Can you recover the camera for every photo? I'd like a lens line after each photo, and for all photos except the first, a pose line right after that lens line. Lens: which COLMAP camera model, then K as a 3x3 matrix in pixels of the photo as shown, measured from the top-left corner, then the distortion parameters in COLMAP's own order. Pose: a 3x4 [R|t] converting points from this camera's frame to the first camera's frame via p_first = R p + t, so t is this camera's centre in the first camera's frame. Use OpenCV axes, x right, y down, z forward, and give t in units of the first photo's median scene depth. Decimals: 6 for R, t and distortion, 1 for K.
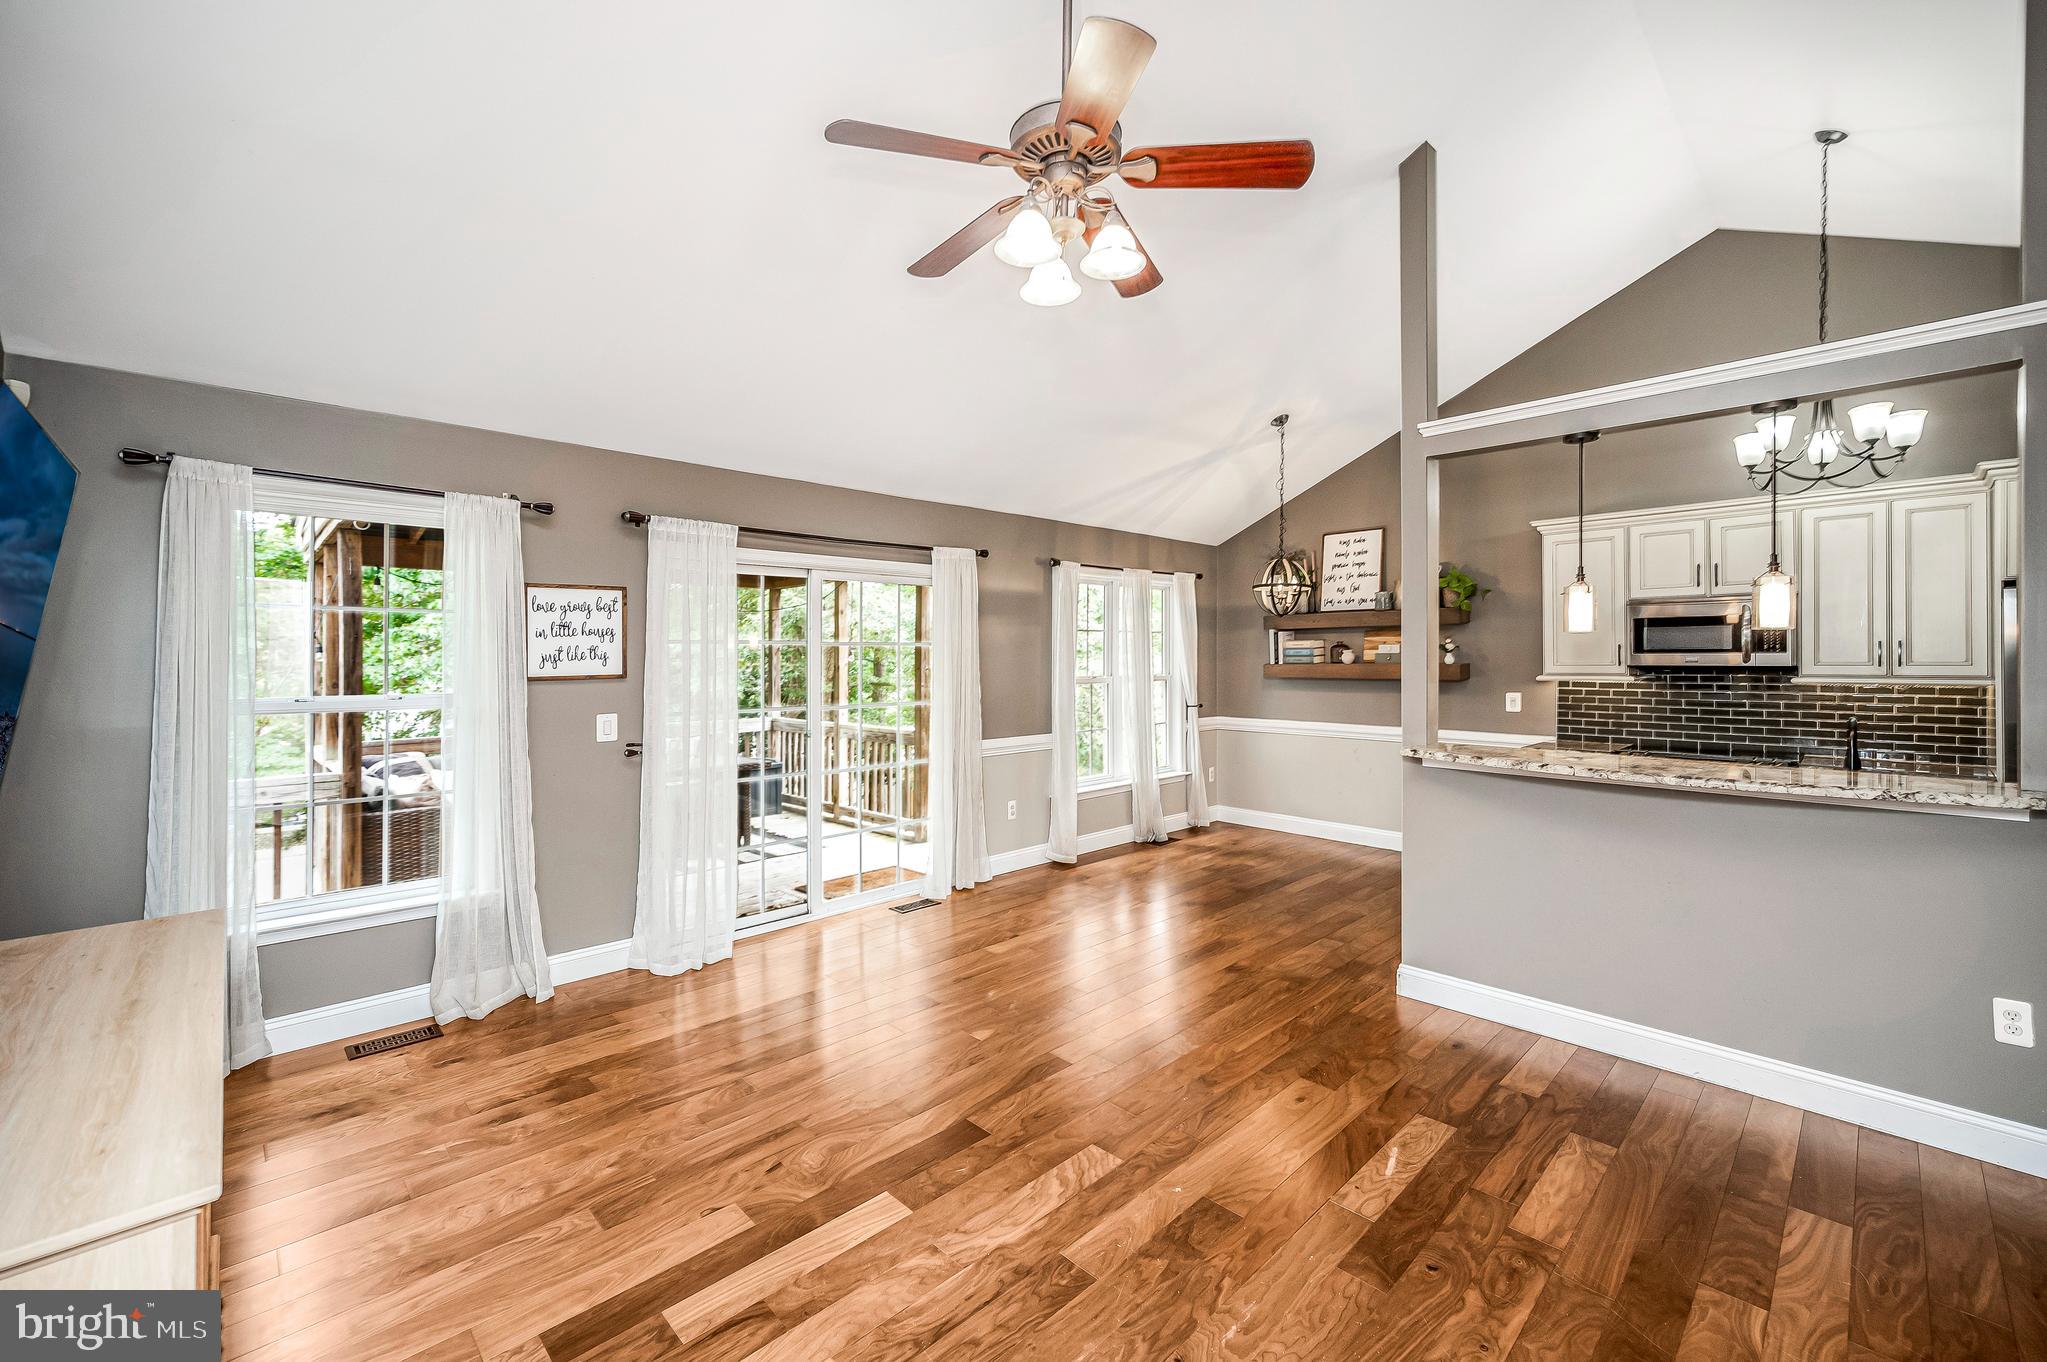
lens RADIAL K [[831.0, 0, 1045.5], [0, 831.0, 648.6], [0, 0, 1]] dist [-0.000694, -0.000314]
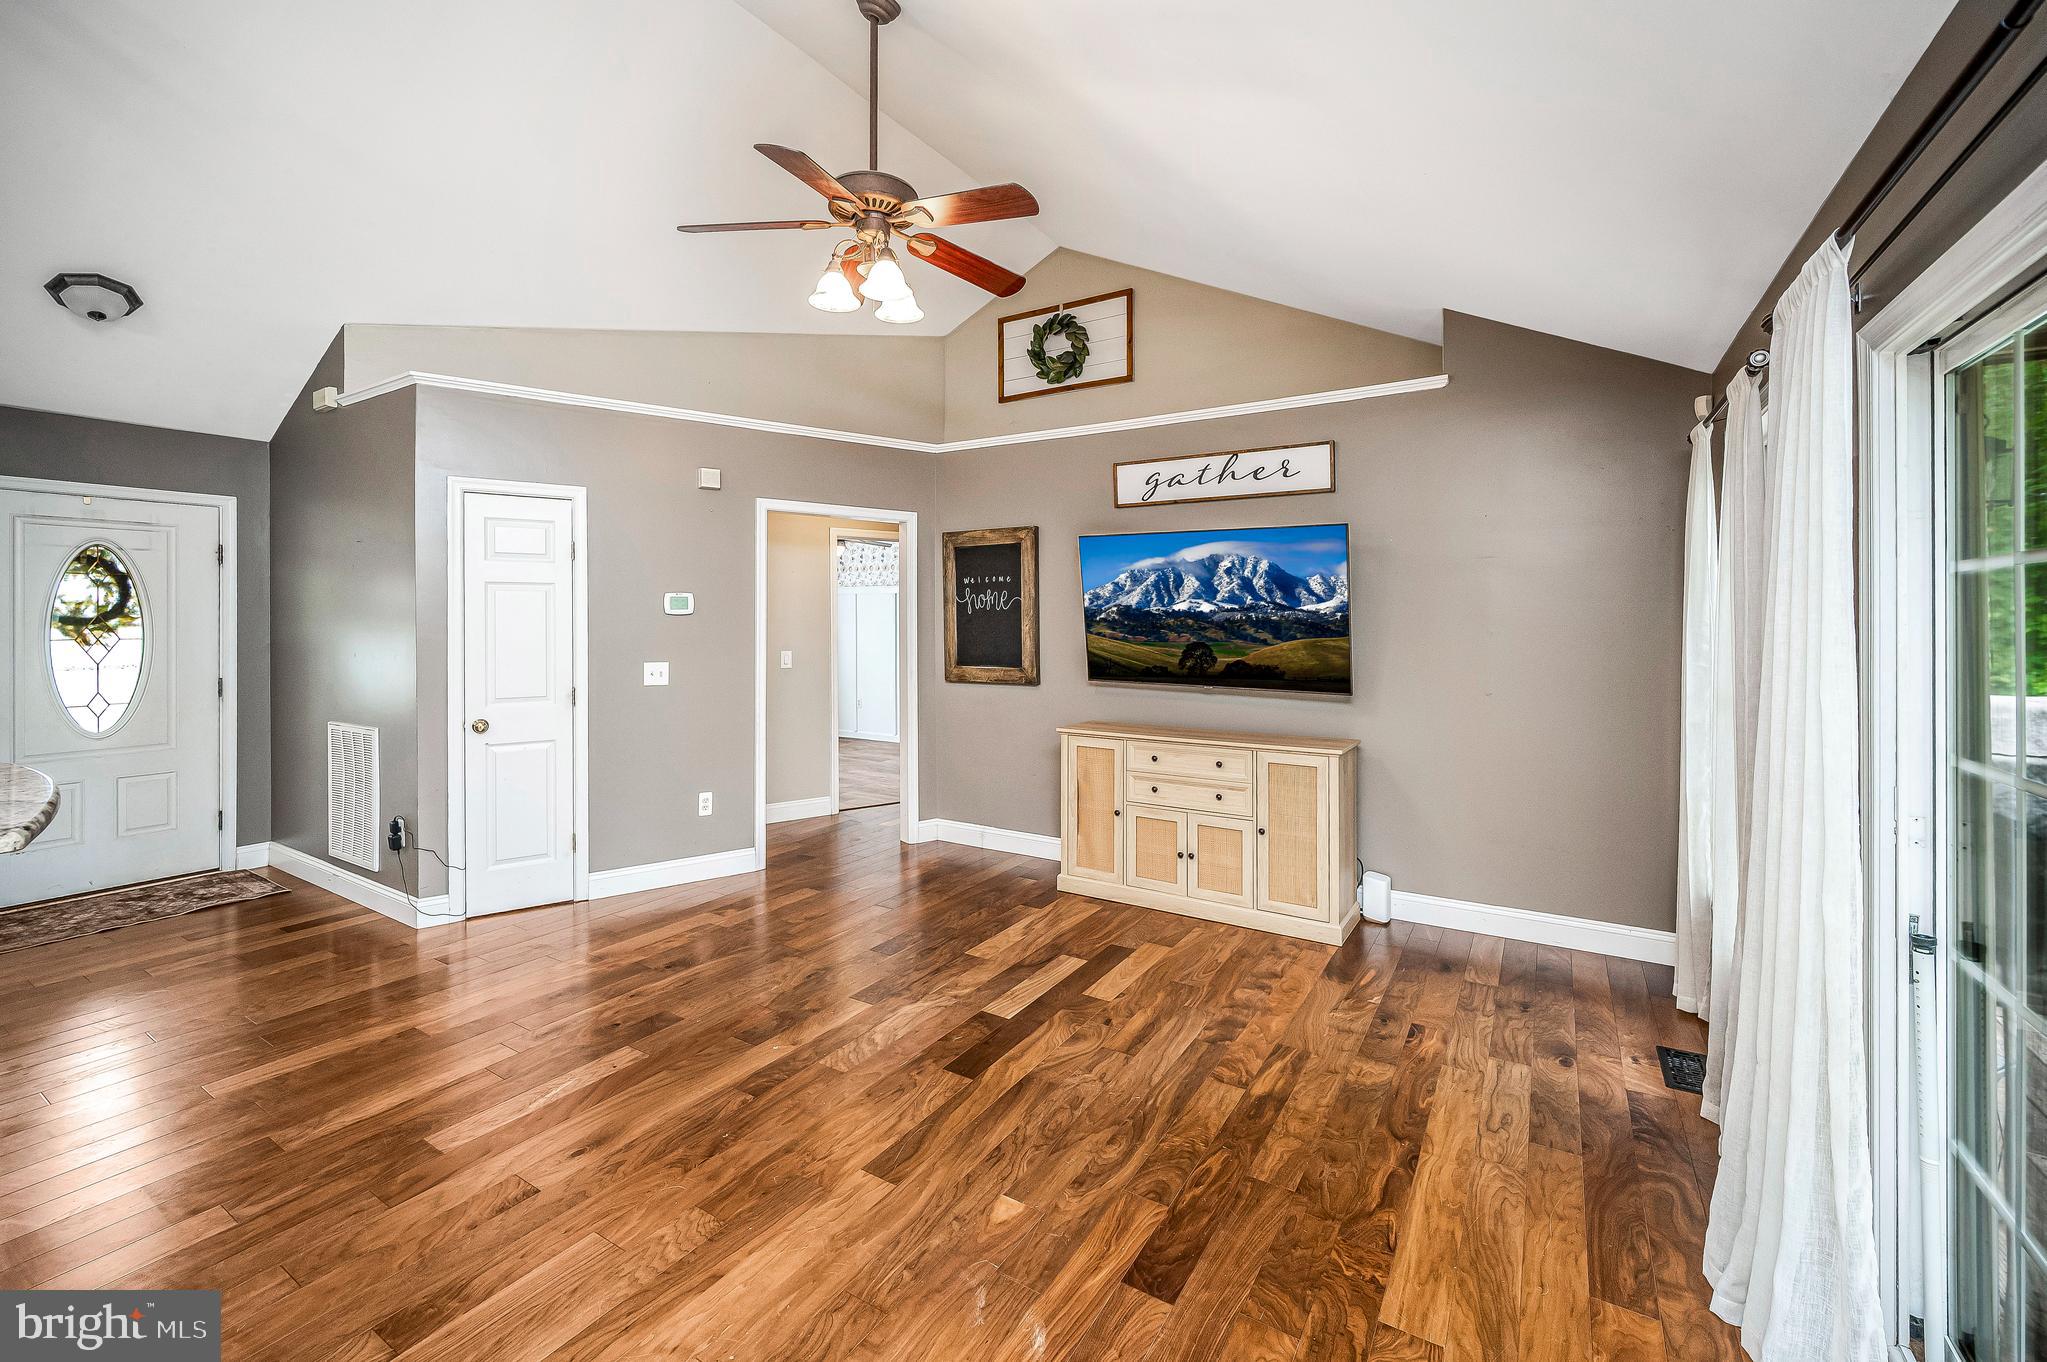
lens RADIAL K [[843.9, 0, 1022.0], [0, 843.9, 620.0], [0, 0, 1]] dist [-0.001560, -0.000289]
pose [[-0.977968, 0.001284, -0.208751, 0.031609], [0.002379, 0.999985, -0.004996, 0.015558], [0.208741, -0.005383, -0.977956, 1.127600]]
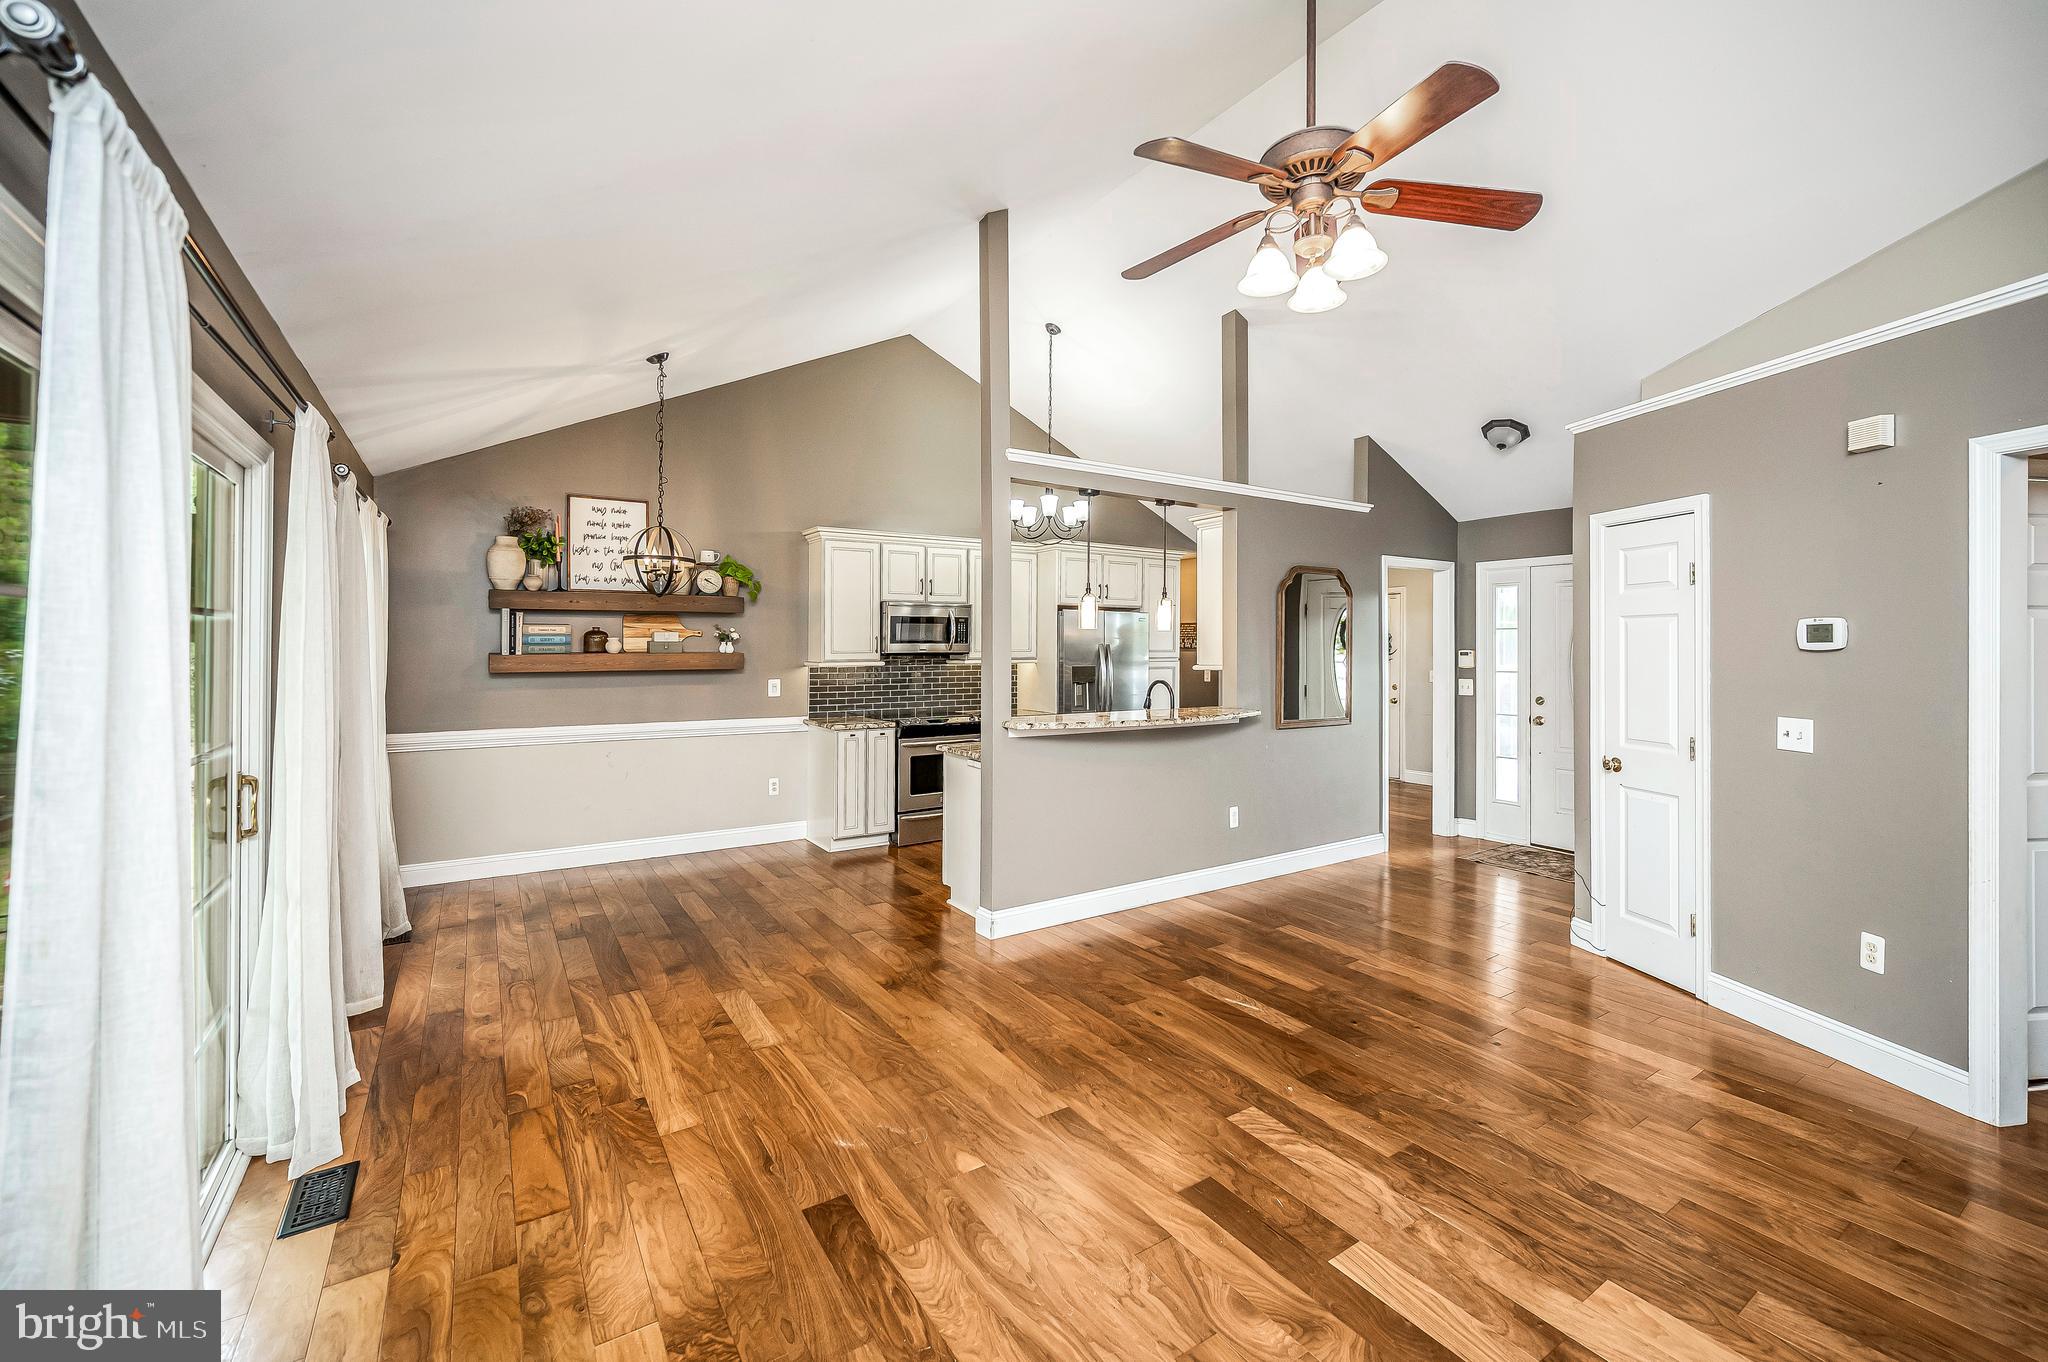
lens RADIAL K [[831.4, 0, 1046.0], [0, 831.4, 648.6], [0, 0, 1]] dist [-0.000694, -0.000314]
pose [[0.199794, -0.001113, 0.979837, -0.537505], [-0.011658, 0.999926, 0.003513, 0.006873], [-0.979769, -0.012125, 0.199766, 0.548959]]
